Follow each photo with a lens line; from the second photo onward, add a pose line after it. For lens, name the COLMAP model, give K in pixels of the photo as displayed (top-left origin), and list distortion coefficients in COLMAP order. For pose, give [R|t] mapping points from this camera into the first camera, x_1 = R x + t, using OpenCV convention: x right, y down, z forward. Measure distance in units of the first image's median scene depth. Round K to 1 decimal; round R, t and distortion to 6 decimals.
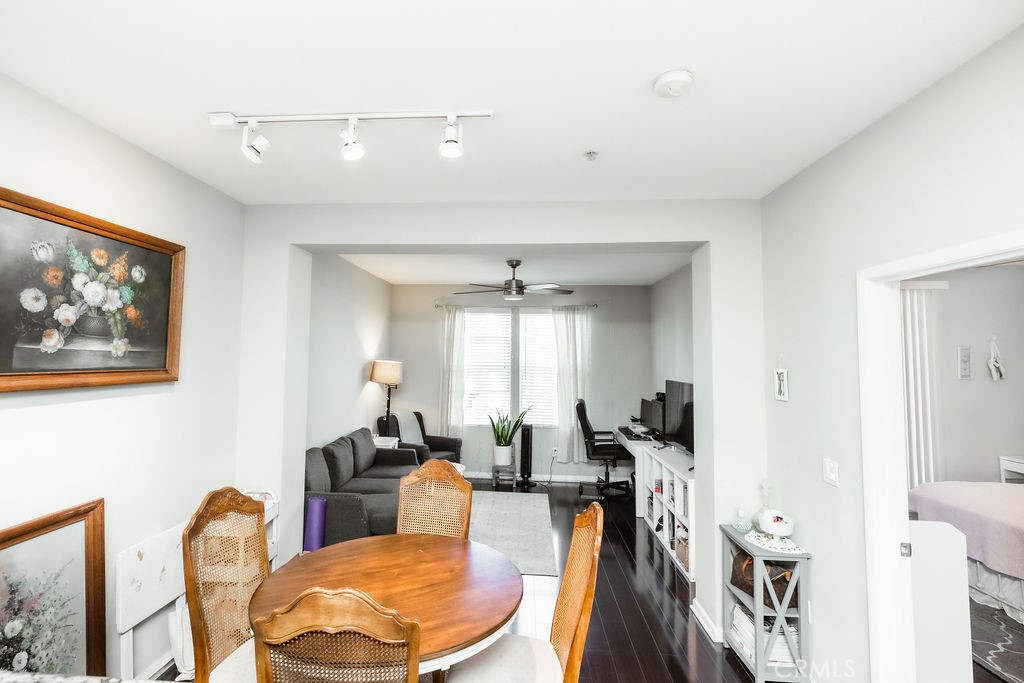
lens RADIAL K [[487.8, 0, 480.8], [0, 487.8, 327.3], [0, 0, 1]] dist [-0.013250, 0.000308]
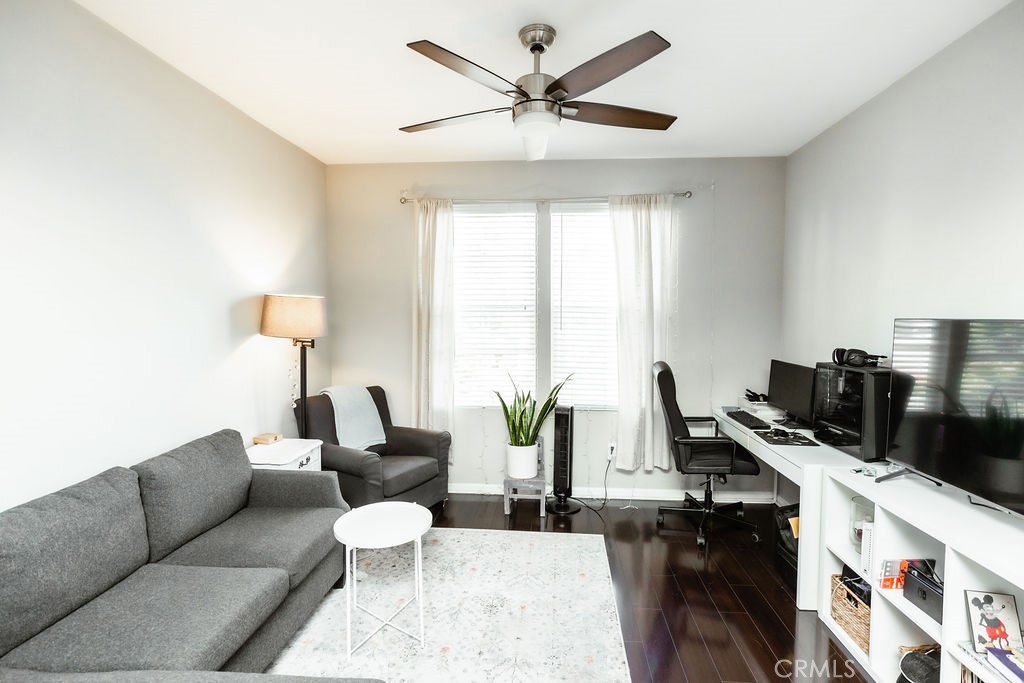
lens RADIAL K [[466.5, 0, 511.6], [0, 466.5, 342.7], [0, 0, 1]] dist [0.001150, -0.000244]
pose [[0.999909, -0.013313, -0.002154, 0.035493], [0.013473, 0.993221, 0.115460, 0.062024], [0.000602, -0.115478, 0.993310, 0.472707]]
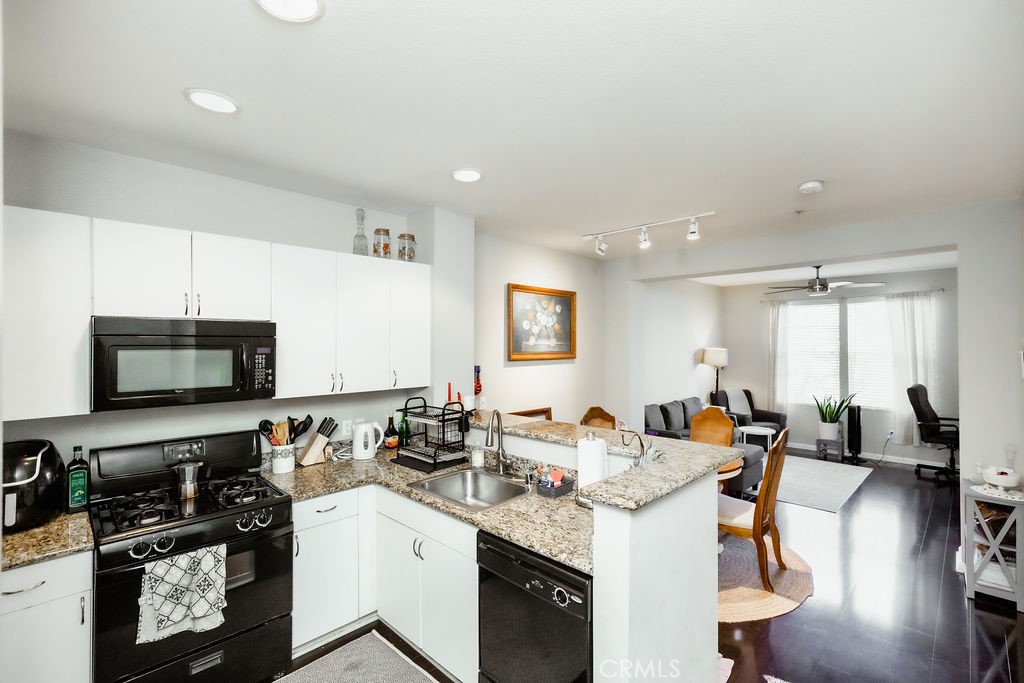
lens RADIAL K [[466.5, 0, 513.0], [0, 466.5, 341.2], [0, 0, 1]] dist [0.001150, -0.000244]
pose [[0.769145, -0.019885, -0.638765, 0.177049], [0.050845, 0.998251, 0.030147, -0.014181], [0.637049, -0.055665, 0.768811, -0.280309]]
